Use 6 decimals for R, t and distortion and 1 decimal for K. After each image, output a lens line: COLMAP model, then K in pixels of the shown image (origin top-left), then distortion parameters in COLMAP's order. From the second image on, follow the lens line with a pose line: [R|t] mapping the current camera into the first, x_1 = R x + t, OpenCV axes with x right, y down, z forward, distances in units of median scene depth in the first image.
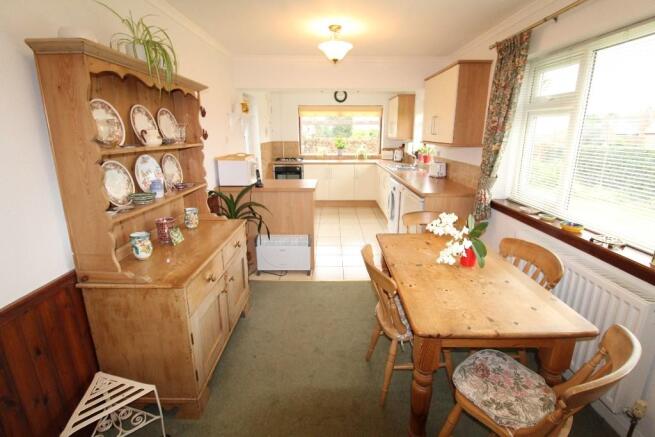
lens RADIAL K [[312.0, 0, 328.7], [0, 312.0, 218.5], [0, 0, 1]] dist [-0.000596, 0.000093]
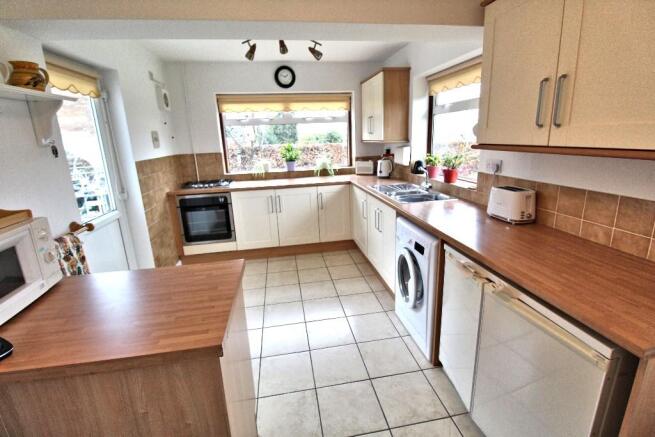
lens RADIAL K [[312.0, 0, 328.8], [0, 312.0, 214.5], [0, 0, 1]] dist [-0.000596, 0.000093]
pose [[0.984441, -0.077015, 0.157939, 0.004834], [0.081452, 0.996439, -0.021807, -0.096623], [-0.155697, 0.034333, 0.987208, 0.368494]]
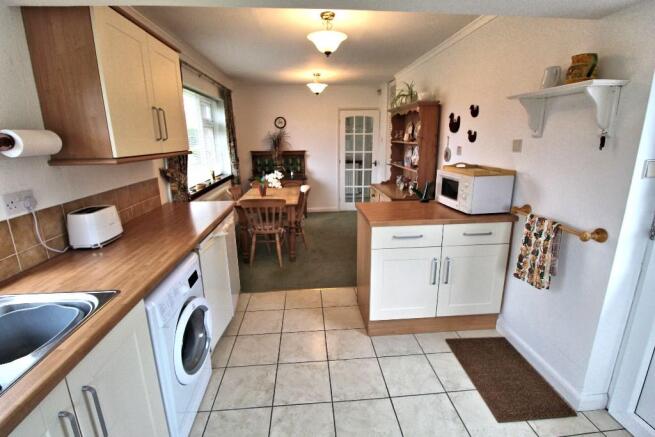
lens RADIAL K [[312.0, 0, 328.1], [0, 312.0, 218.8], [0, 0, 1]] dist [-0.000596, 0.000093]
pose [[-0.996188, 0.031382, -0.081388, 0.050903], [-0.014460, 0.860720, 0.508873, -0.249671], [0.086022, 0.508110, -0.856986, 0.901670]]
